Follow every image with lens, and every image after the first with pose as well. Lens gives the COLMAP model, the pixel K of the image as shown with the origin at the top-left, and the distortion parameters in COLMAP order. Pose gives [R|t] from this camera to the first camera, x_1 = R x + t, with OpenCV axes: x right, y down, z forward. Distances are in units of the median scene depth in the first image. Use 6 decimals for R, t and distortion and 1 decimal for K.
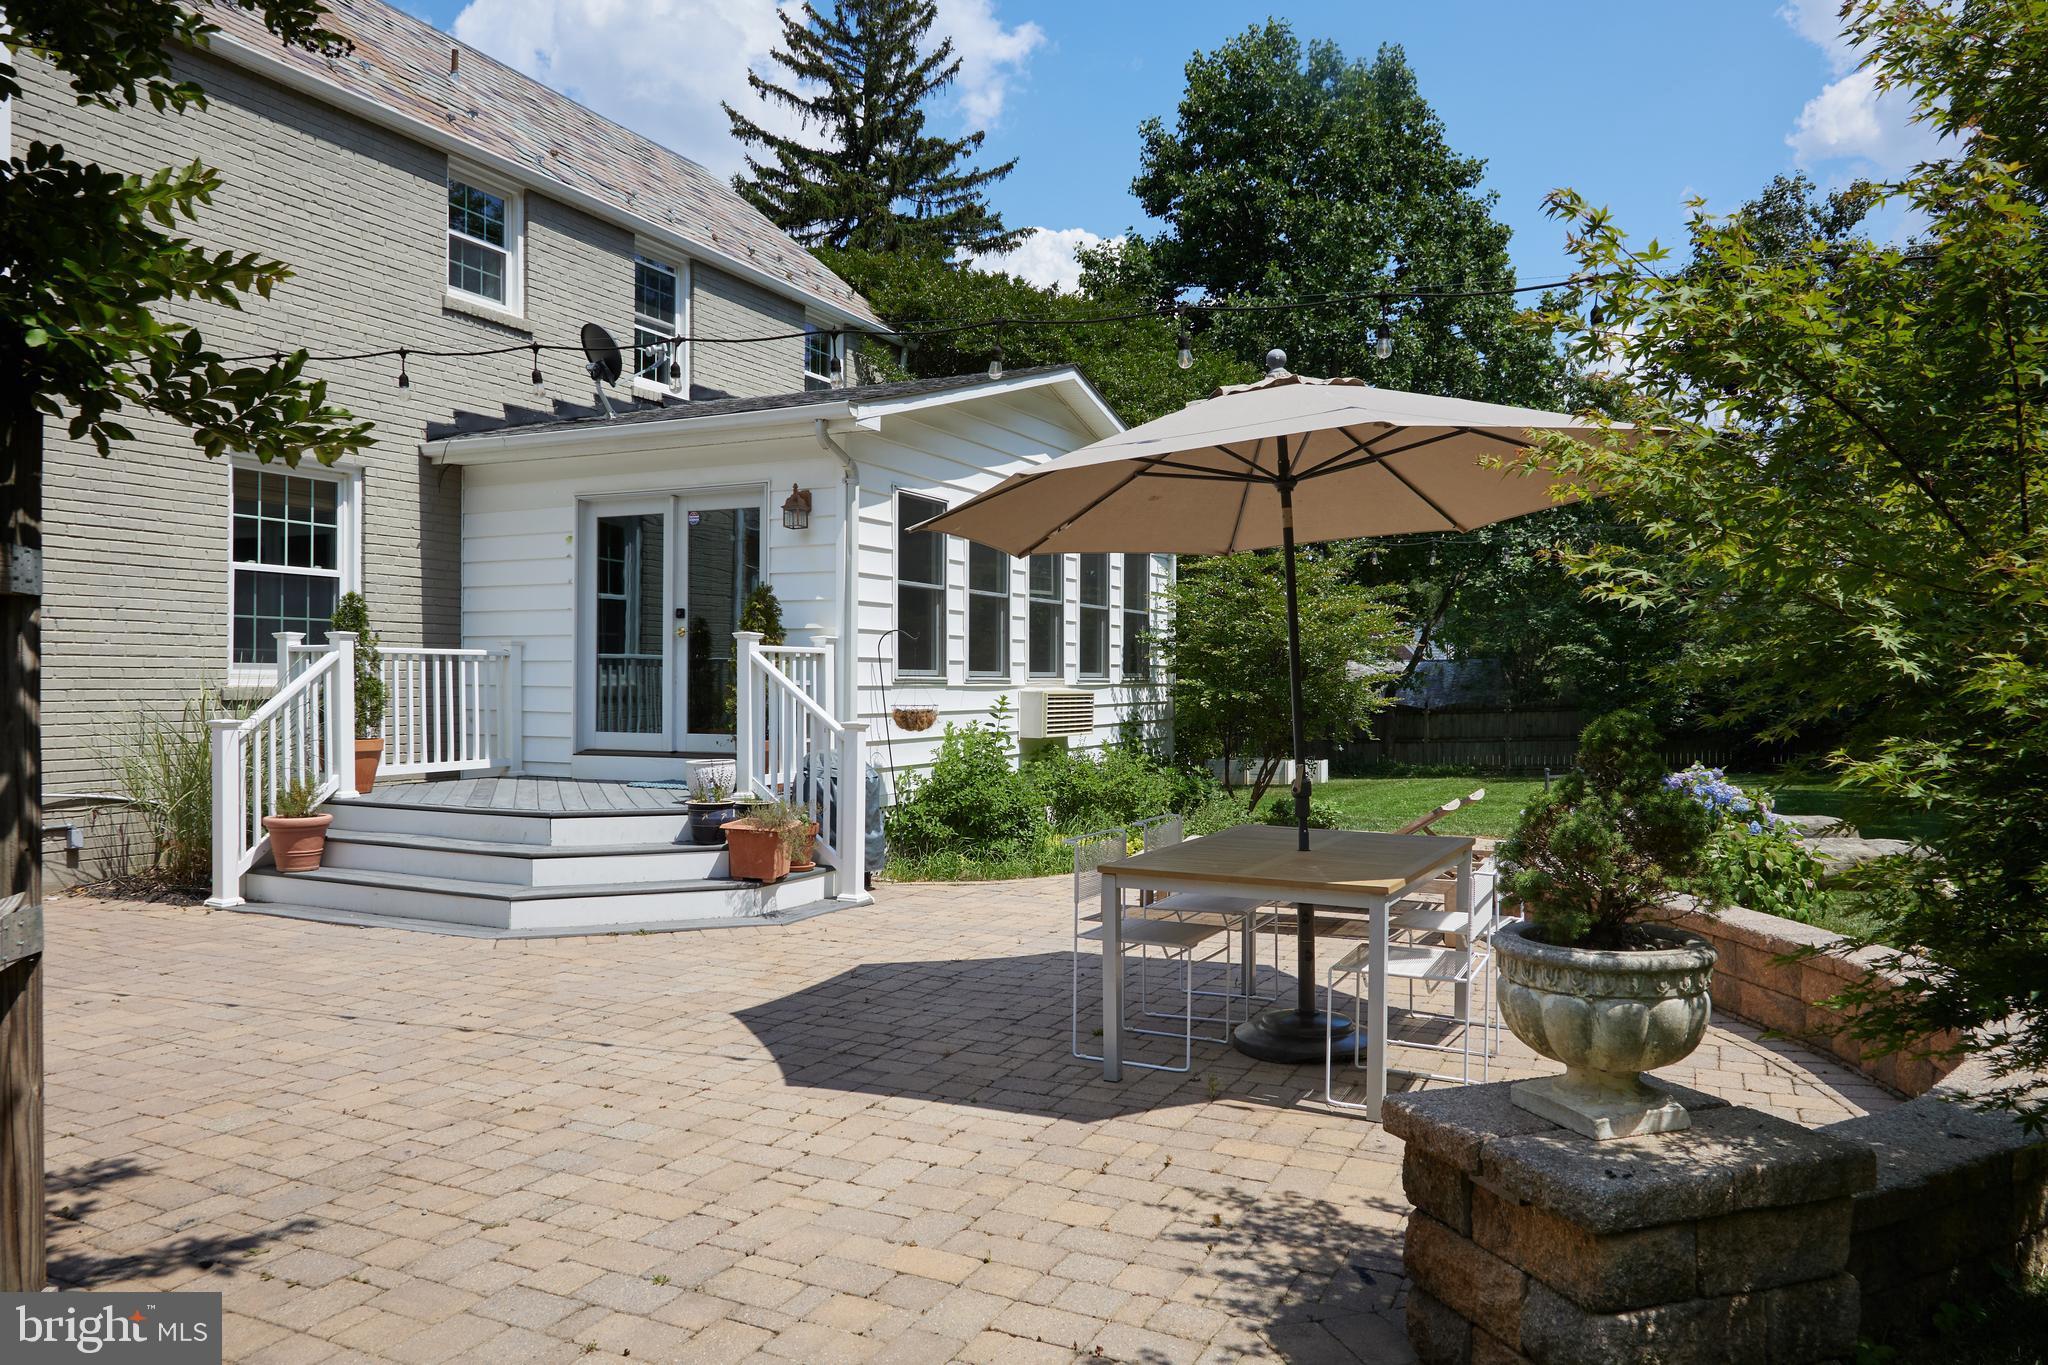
lens RADIAL K [[1402.7, 0, 1026.9], [0, 1402.7, 676.1], [0, 0, 1]] dist [0.001191, -0.003514]
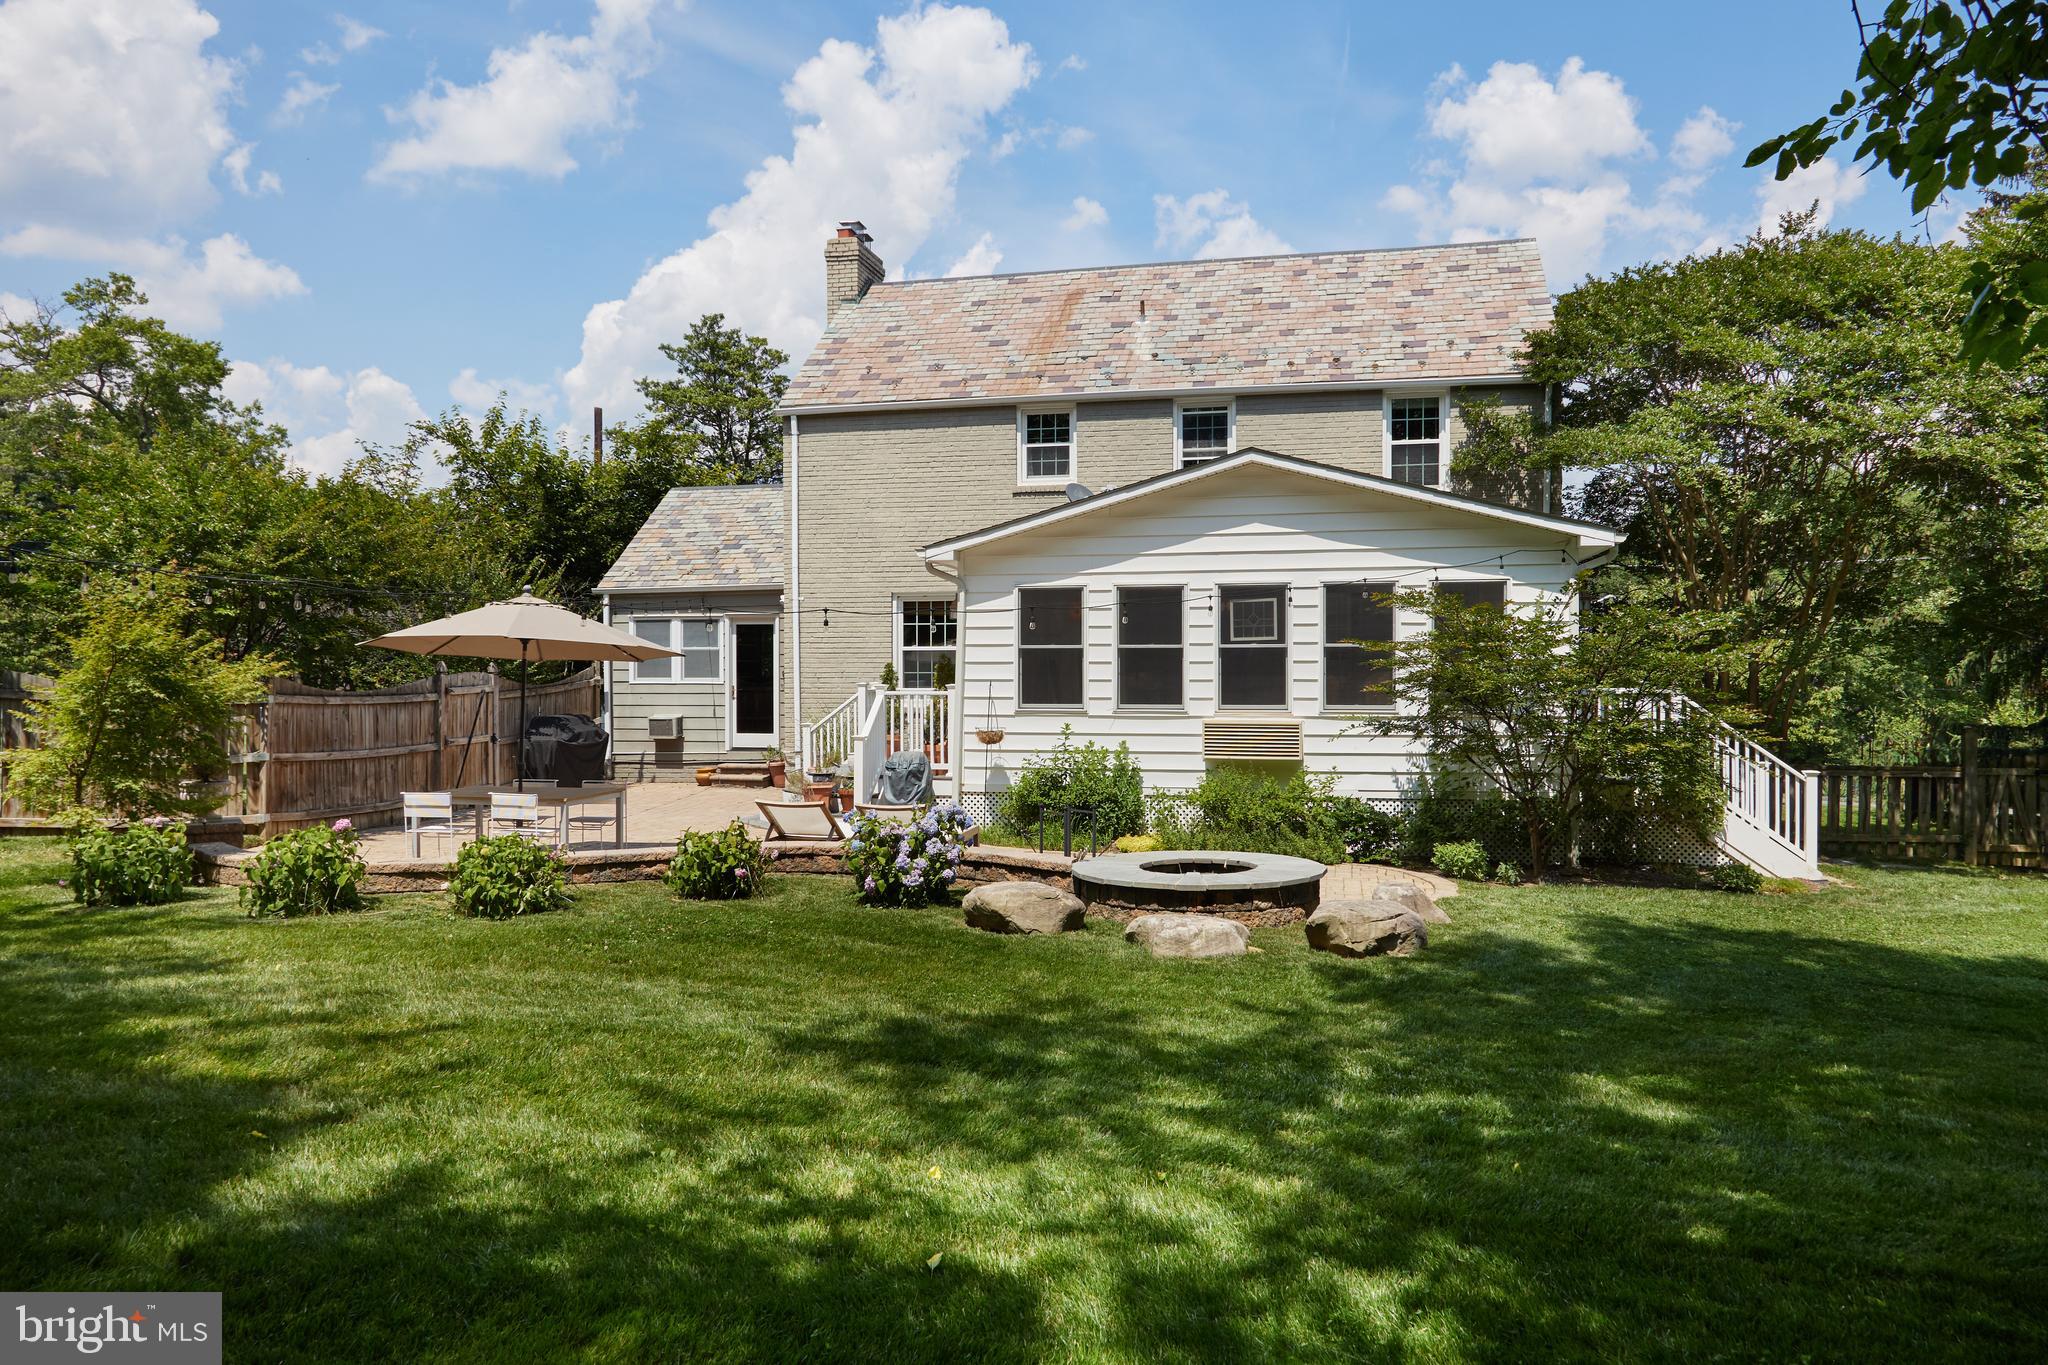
lens RADIAL K [[1402.7, 0, 1041.2], [0, 1402.7, 682.6], [0, 0, 1]] dist [0.001191, -0.003514]
pose [[0.247296, 0.003860, -0.968932, 1.399729], [0.004449, 0.999977, 0.005119, -0.035909], [0.968930, -0.005576, 0.247273, 0.642854]]
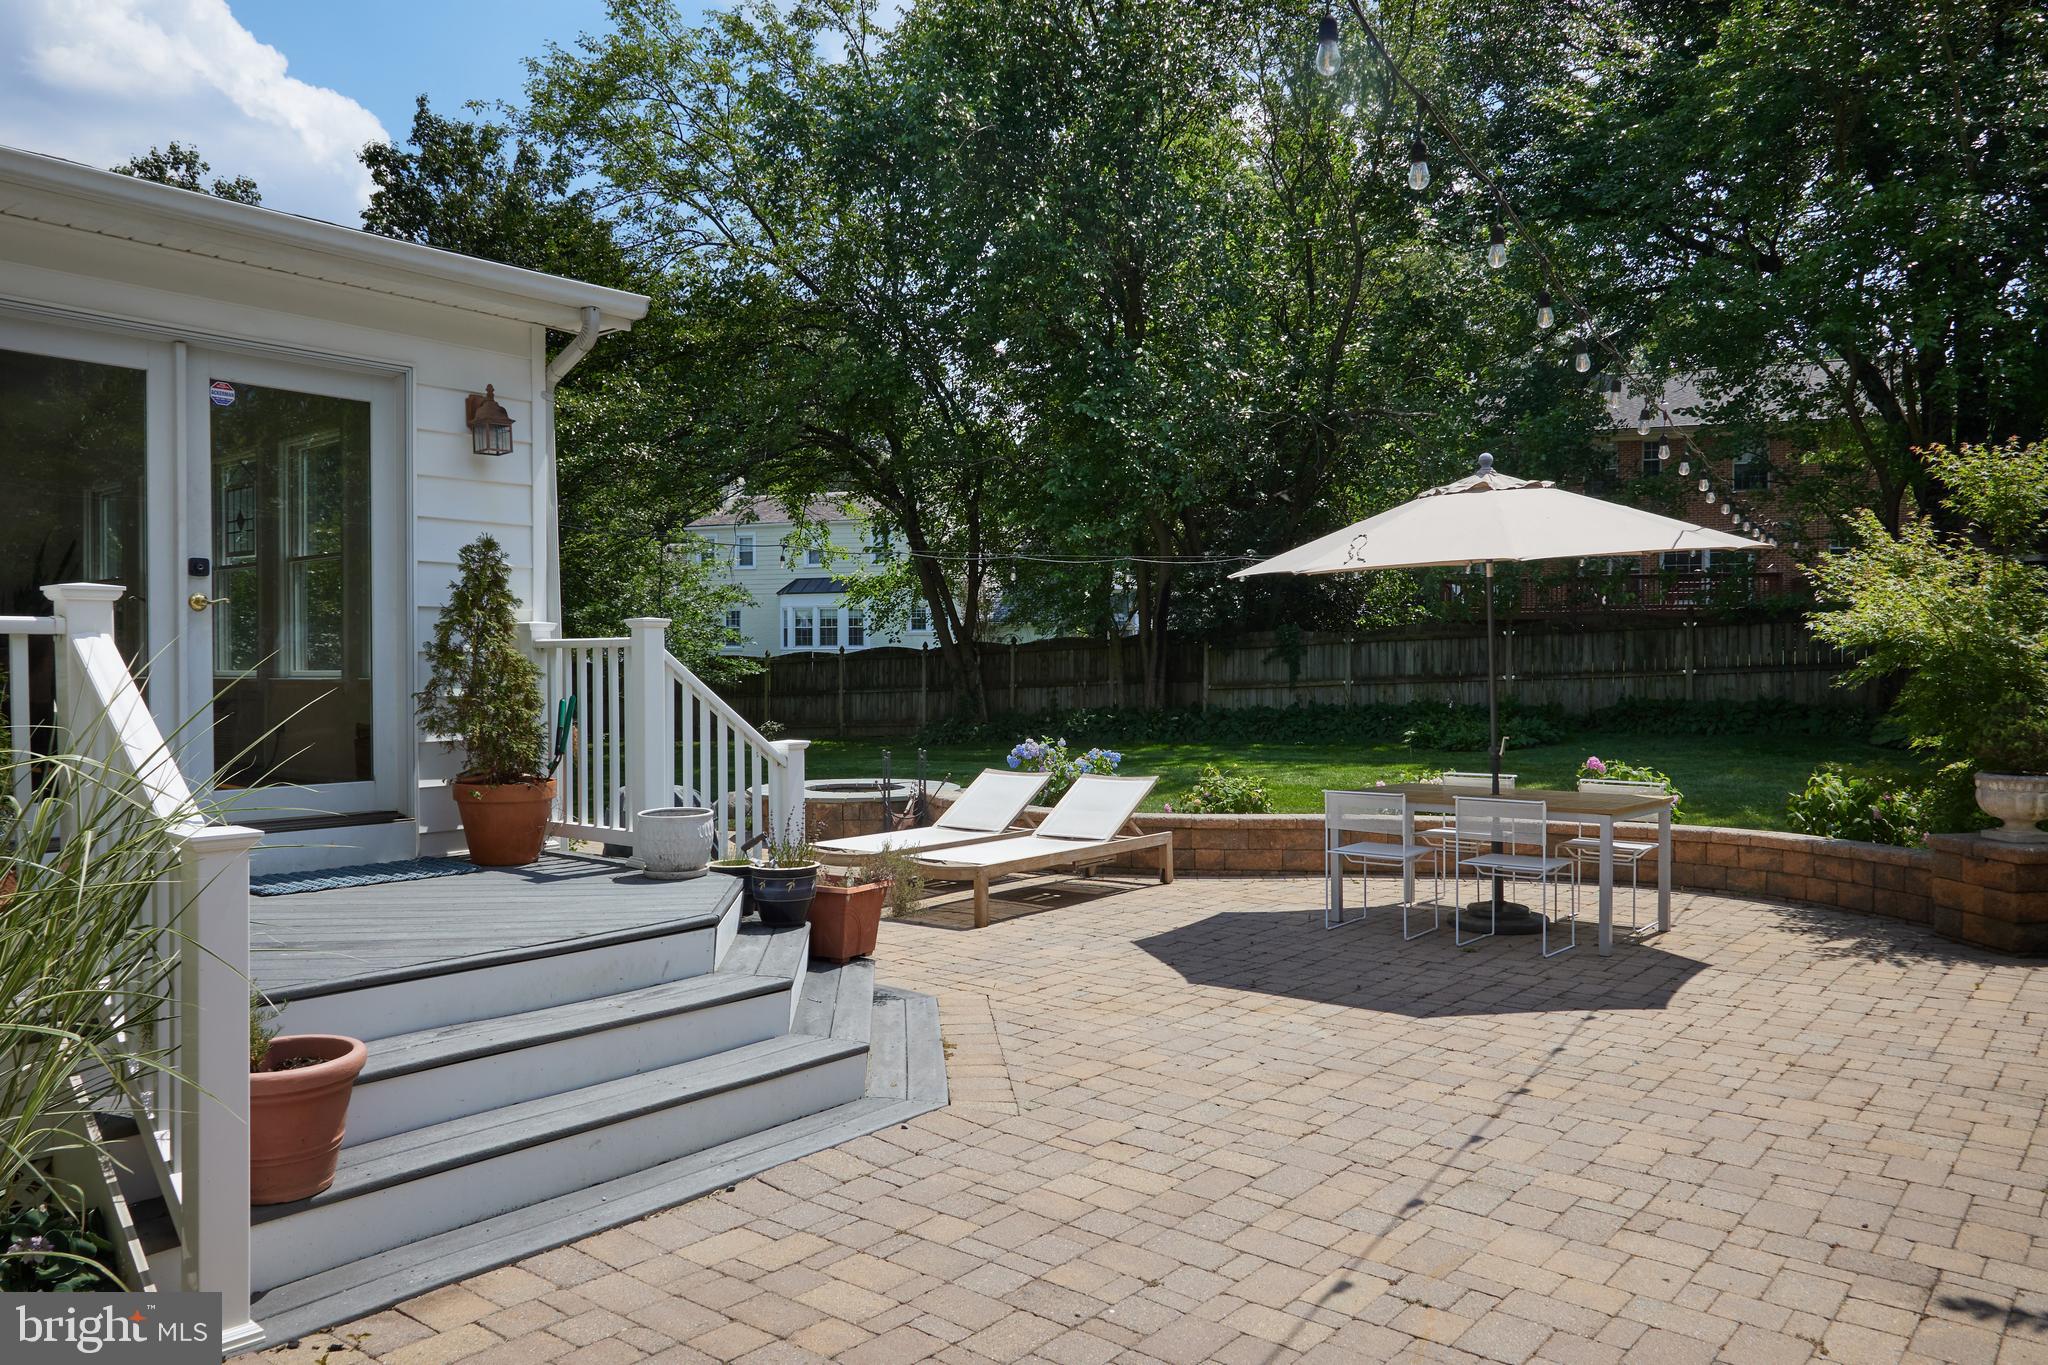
lens RADIAL K [[1402.7, 0, 1023.3], [0, 1402.7, 675.0], [0, 0, 1]] dist [0.001191, -0.003514]
pose [[0.243072, -0.009737, 0.969959, -0.693298], [-0.000591, 0.999948, 0.010186, -0.009251], [-0.970008, -0.003049, 0.243054, 0.569086]]
